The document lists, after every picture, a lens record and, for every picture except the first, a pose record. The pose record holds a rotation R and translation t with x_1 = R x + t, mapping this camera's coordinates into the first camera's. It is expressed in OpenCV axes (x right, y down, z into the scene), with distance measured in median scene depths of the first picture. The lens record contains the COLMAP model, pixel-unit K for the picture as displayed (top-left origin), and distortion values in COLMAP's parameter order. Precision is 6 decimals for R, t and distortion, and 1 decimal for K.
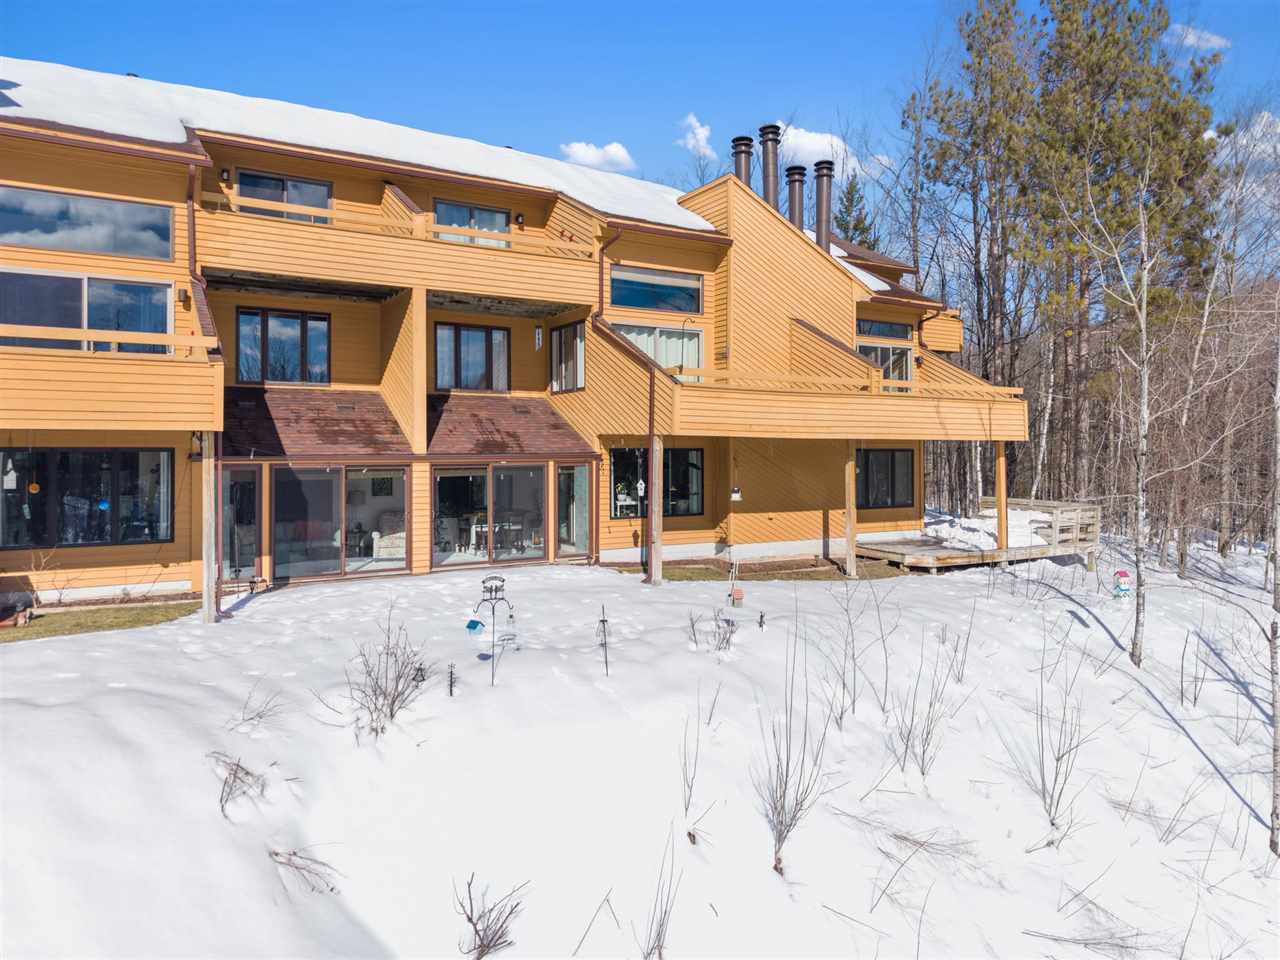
lens RADIAL K [[846.9, 0, 637.0], [0, 846.9, 449.9], [0, 0, 1]] dist [0.059203, -0.097423]
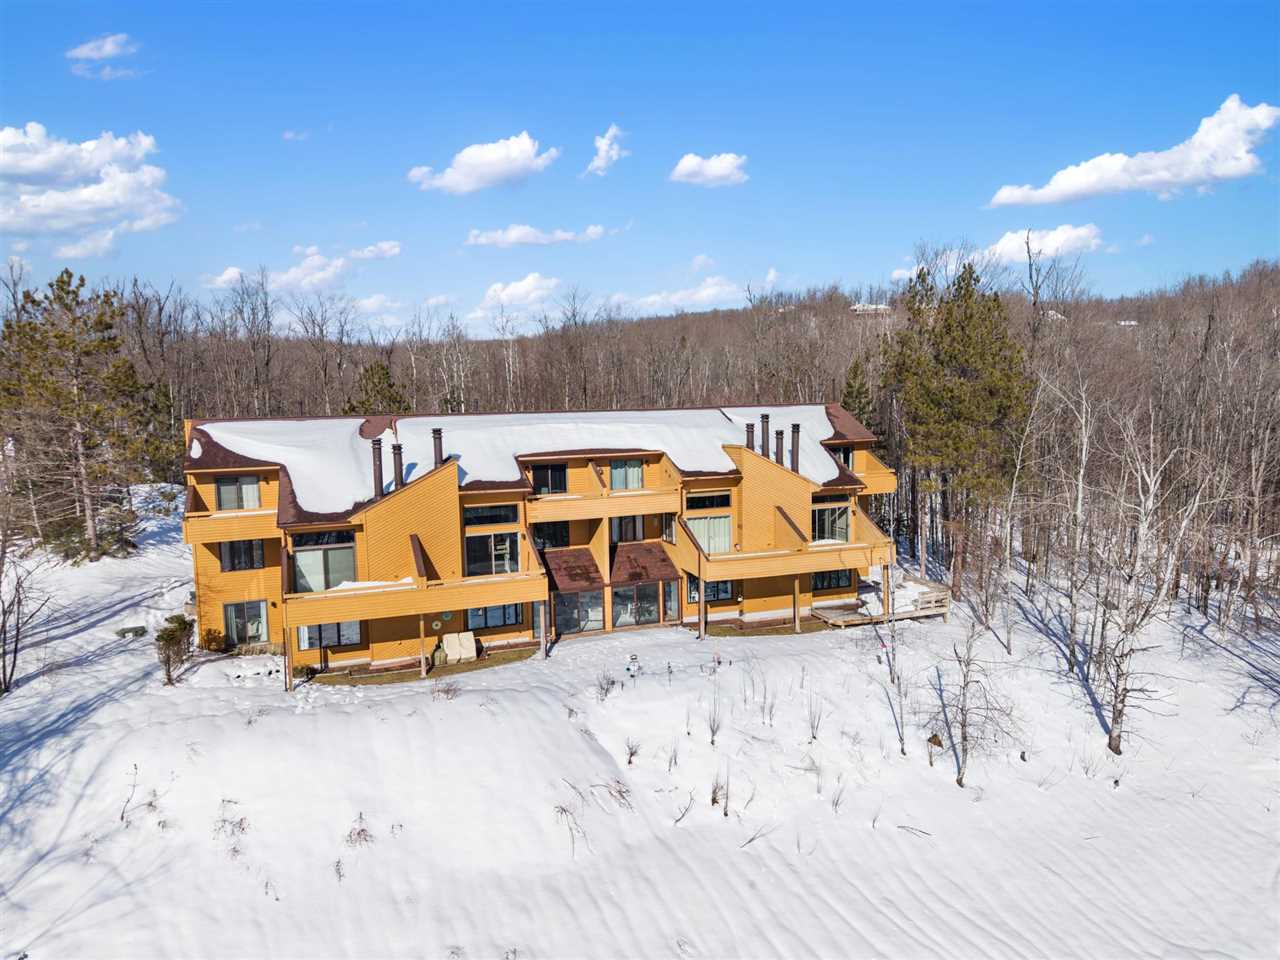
lens RADIAL K [[846.9, 0, 637.0], [0, 846.9, 449.9], [0, 0, 1]] dist [0.059203, -0.097423]
pose [[0.982165, -0.007971, -0.187852, 0.269096], [0.022316, 0.996981, 0.074372, -0.509146], [0.186692, -0.077238, 0.979378, -1.242139]]
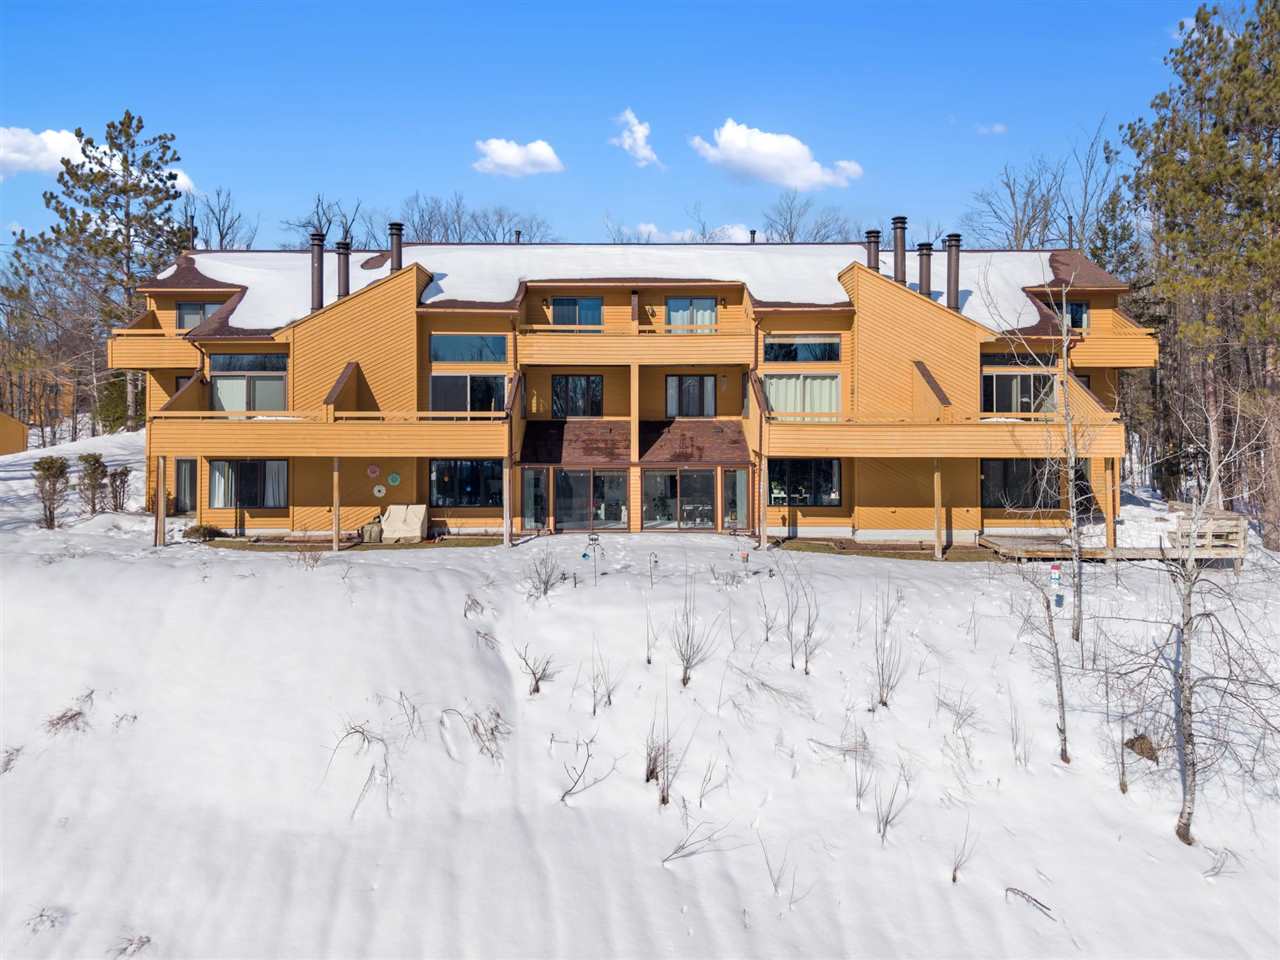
lens RADIAL K [[897.2, 0, 639.6], [0, 897.2, 413.3], [0, 0, 1]] dist [0.060777, -0.073538]
pose [[0.857523, -0.000568, -0.514445, 0.600153], [0.000802, 1.000000, 0.000232, -0.082609], [0.514445, -0.000612, 0.857523, -0.469307]]
